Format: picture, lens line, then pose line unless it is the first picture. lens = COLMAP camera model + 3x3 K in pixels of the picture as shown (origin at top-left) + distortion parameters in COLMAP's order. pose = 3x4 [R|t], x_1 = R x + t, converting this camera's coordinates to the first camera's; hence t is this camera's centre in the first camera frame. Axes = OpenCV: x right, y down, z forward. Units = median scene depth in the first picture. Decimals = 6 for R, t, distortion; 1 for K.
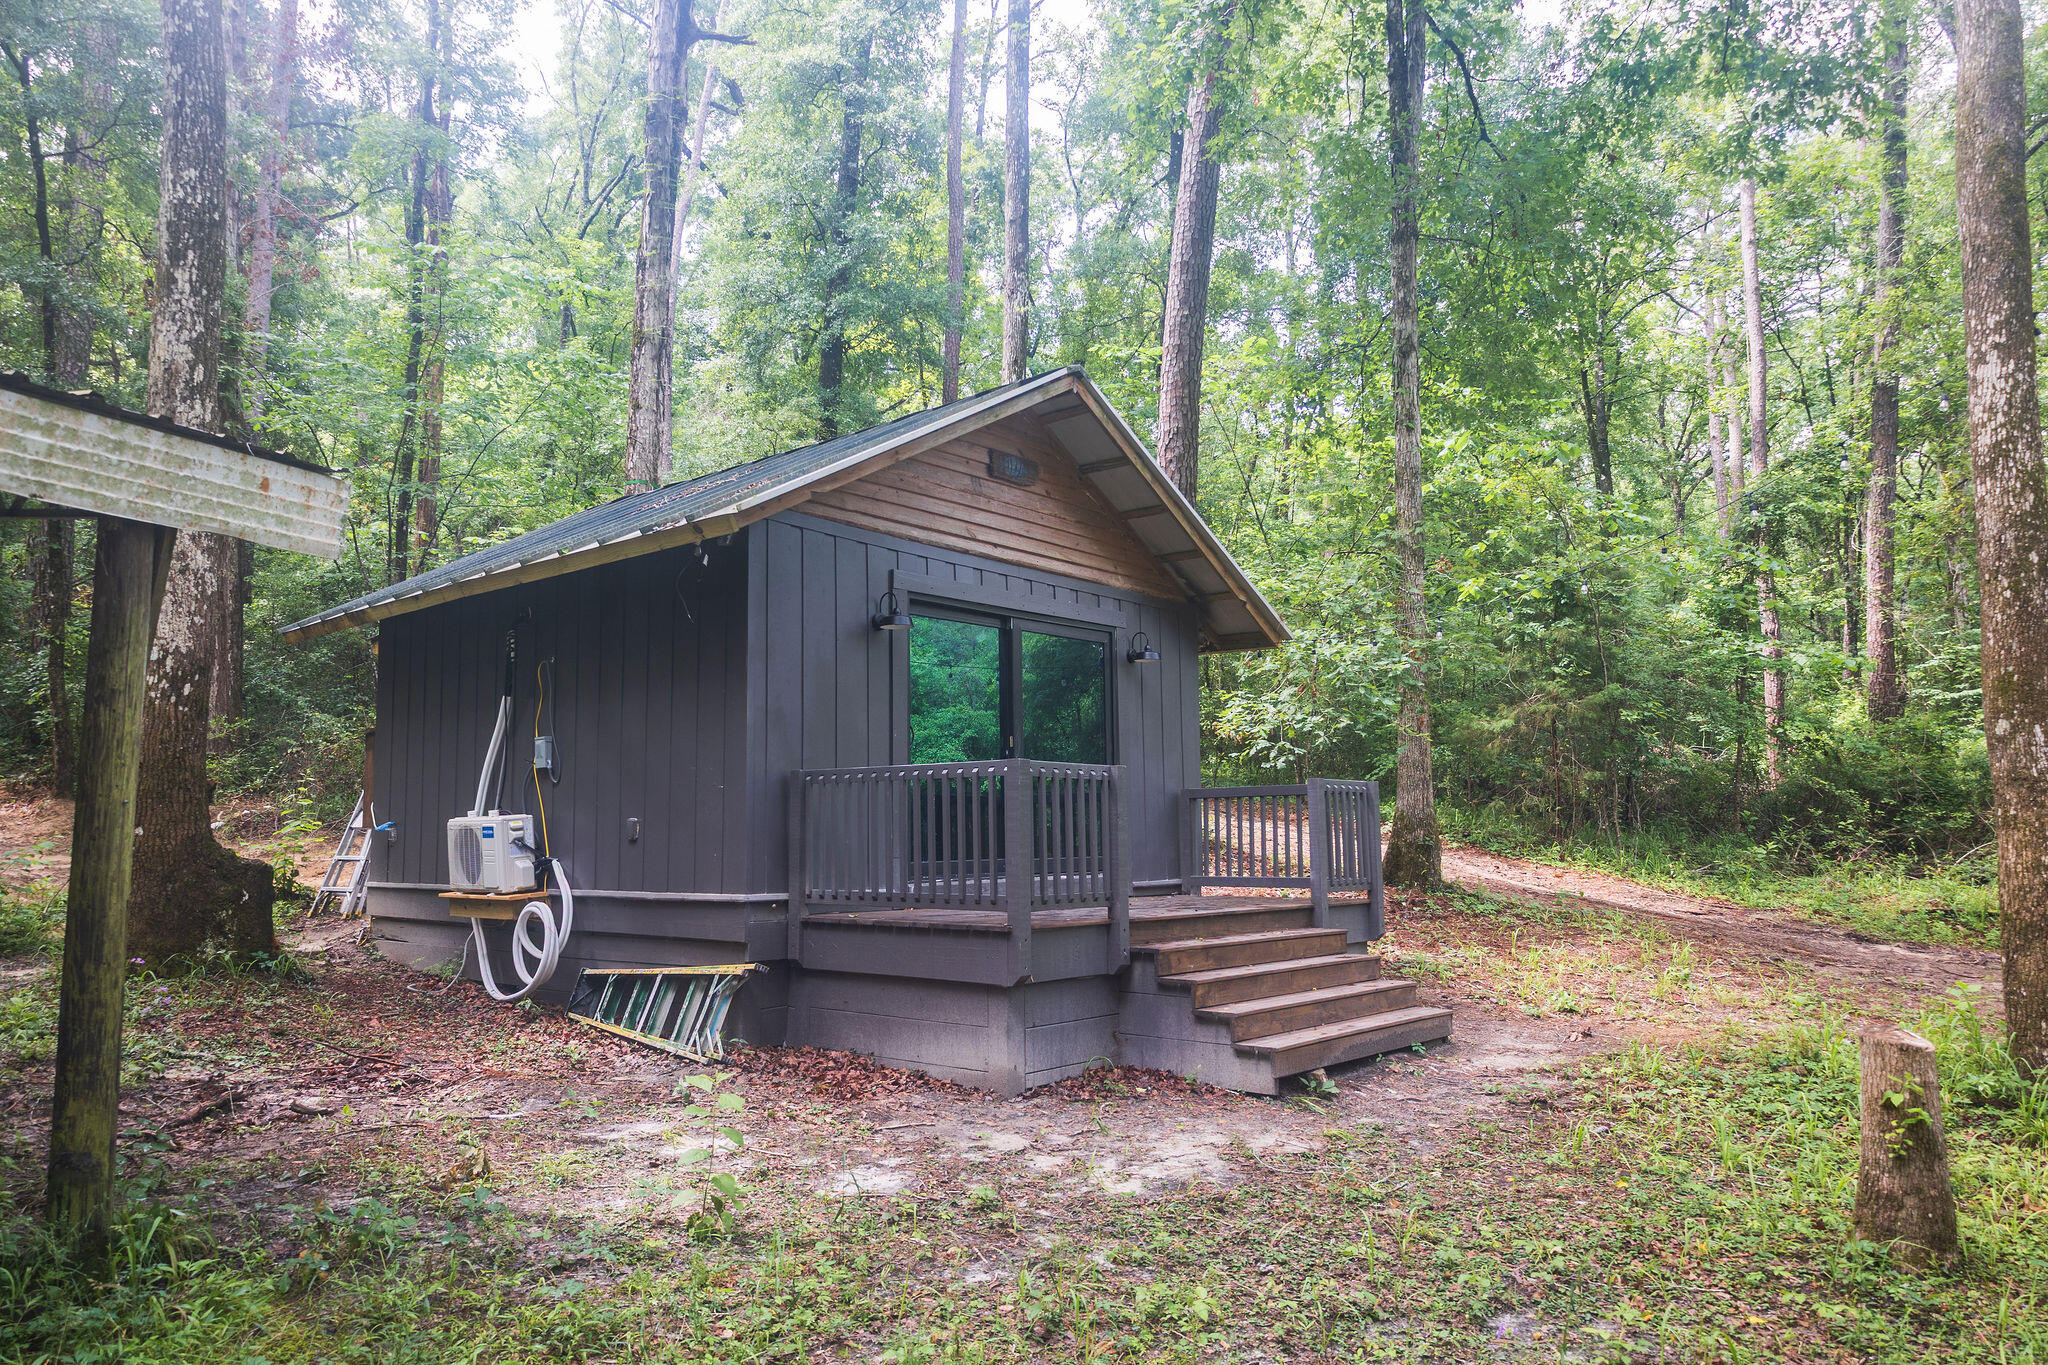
lens RADIAL K [[1350.2, 0, 1015.8], [0, 1350.2, 676.2], [0, 0, 1]] dist [0.004522, 0.002223]
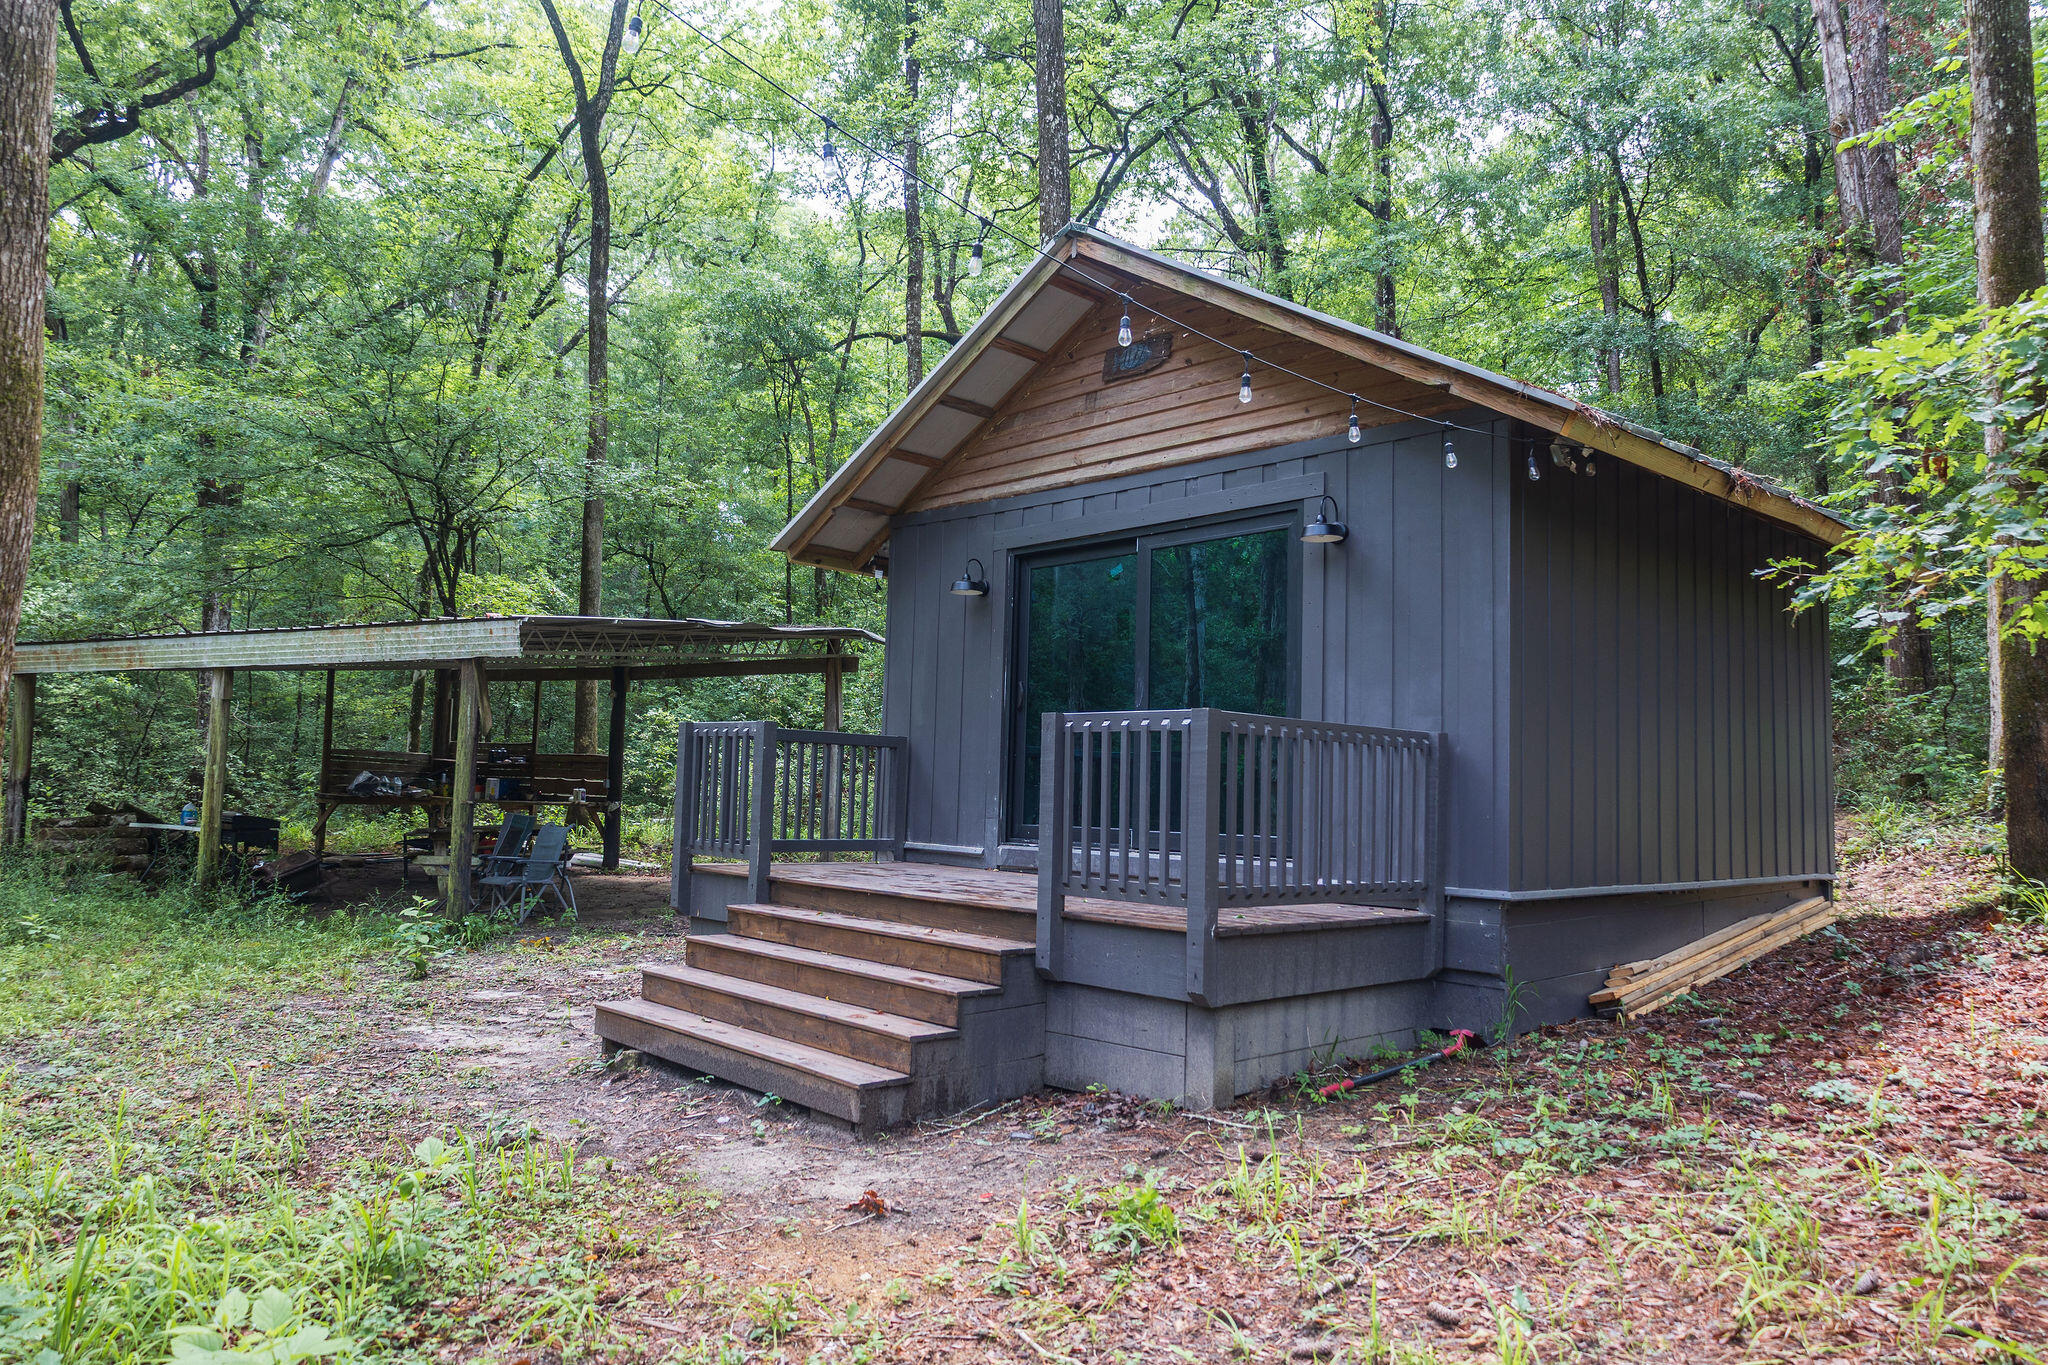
lens RADIAL K [[1350.2, 0, 1020.4], [0, 1350.2, 691.9], [0, 0, 1]] dist [0.004522, 0.002223]
pose [[-0.087865, -0.071886, -0.993535, 0.825151], [0.085597, 0.993159, -0.079429, 0.110160], [0.992448, -0.092023, -0.081110, 0.998662]]
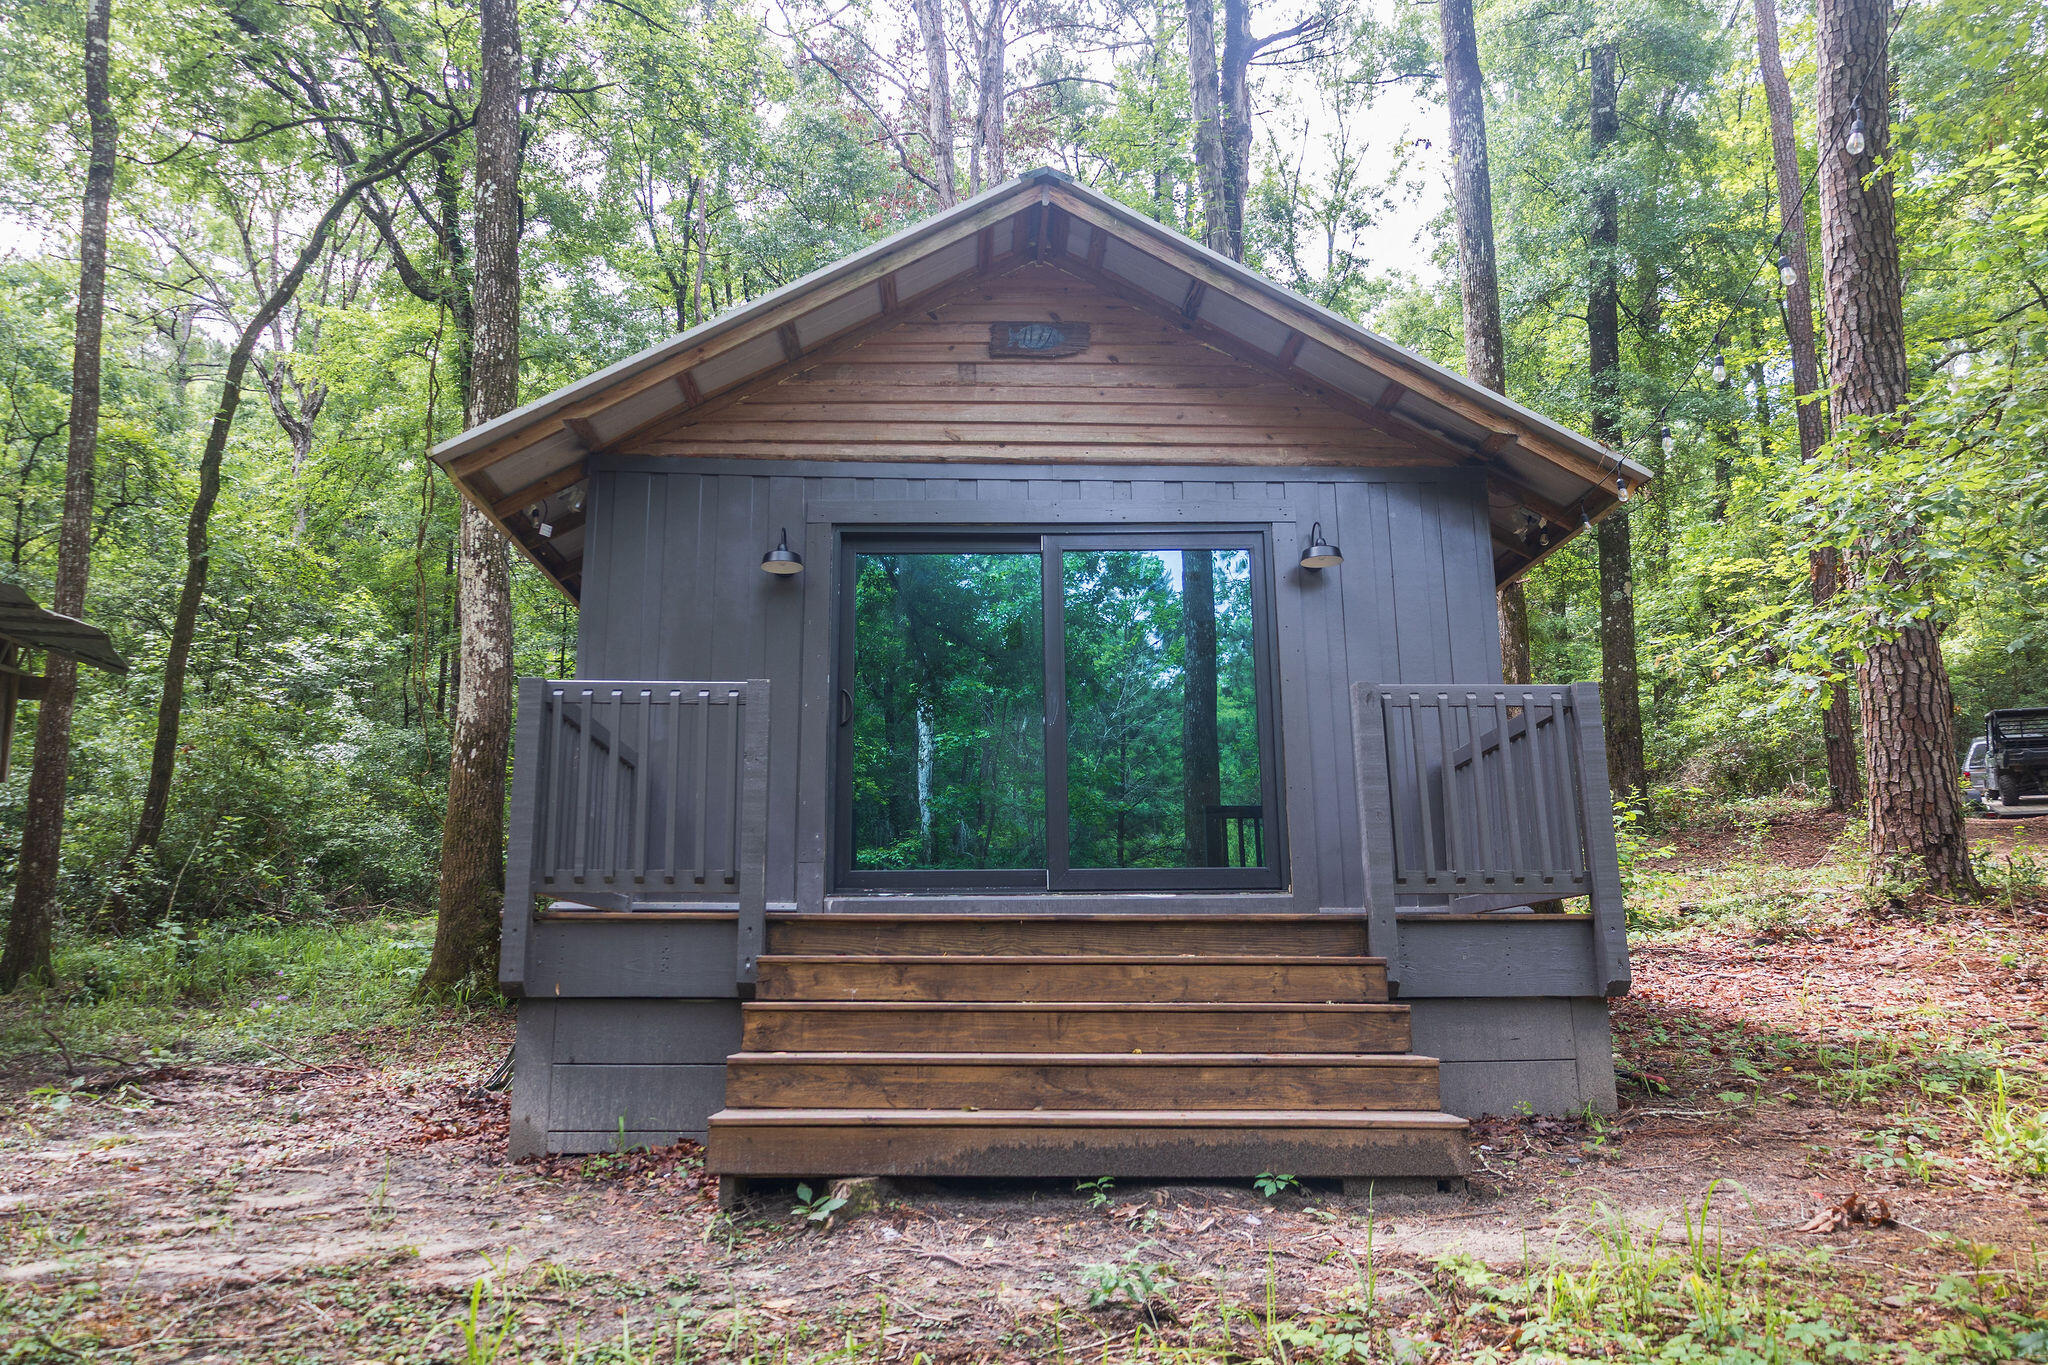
lens RADIAL K [[1350.2, 0, 1027.2], [0, 1350.2, 680.1], [0, 0, 1]] dist [0.004522, 0.002223]
pose [[0.678986, -0.153858, -0.717848, 0.504219], [0.086325, 0.987742, -0.130054, 0.127617], [0.729058, 0.026337, 0.683945, 0.507810]]
